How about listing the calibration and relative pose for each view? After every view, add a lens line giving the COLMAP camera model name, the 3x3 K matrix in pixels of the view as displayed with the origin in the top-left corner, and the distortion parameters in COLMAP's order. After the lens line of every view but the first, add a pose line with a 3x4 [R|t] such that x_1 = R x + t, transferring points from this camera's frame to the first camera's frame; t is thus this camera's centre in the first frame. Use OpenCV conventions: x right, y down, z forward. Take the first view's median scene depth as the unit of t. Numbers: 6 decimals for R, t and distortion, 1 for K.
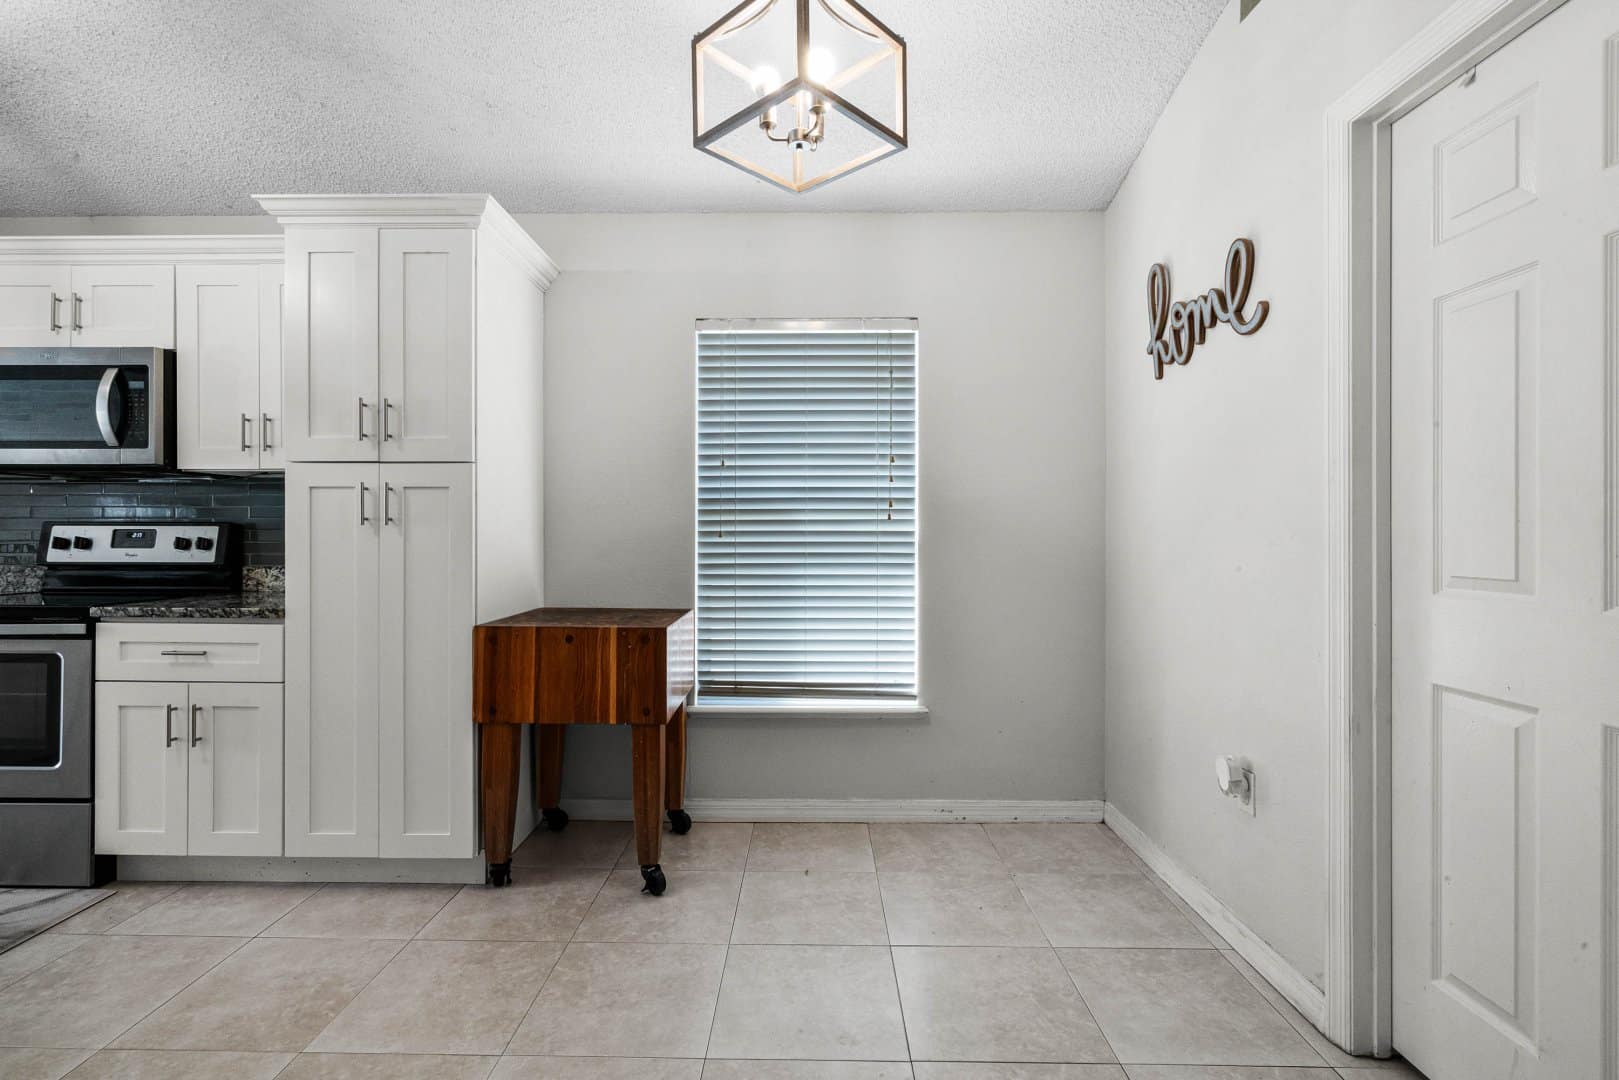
lens RADIAL K [[737.6, 0, 803.6], [0, 737.6, 531.1], [0, 0, 1]] dist [-0.008748, 0.002006]
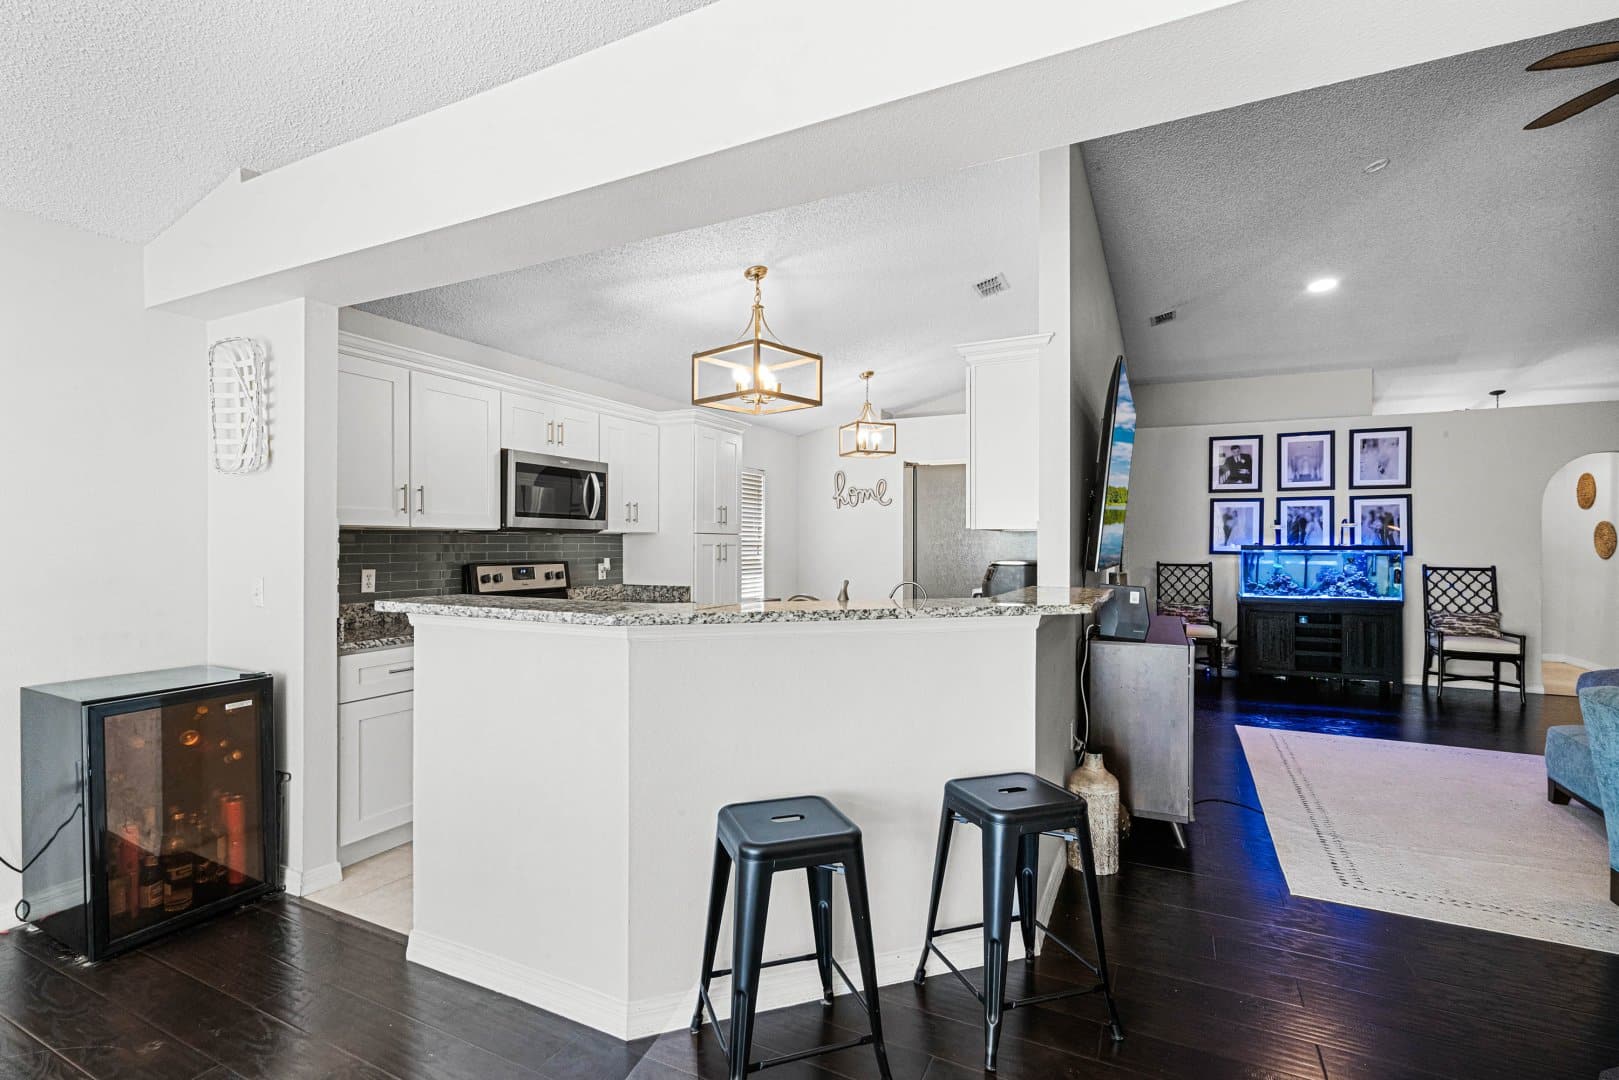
lens RADIAL K [[737.6, 0, 811.0], [0, 737.6, 546.7], [0, 0, 1]] dist [-0.008748, 0.002006]
pose [[0.431181, -0.002355, 0.902262, -2.020360], [0.001301, 0.999997, 0.001989, -0.047024], [-0.902264, 0.000316, 0.431183, -0.180903]]
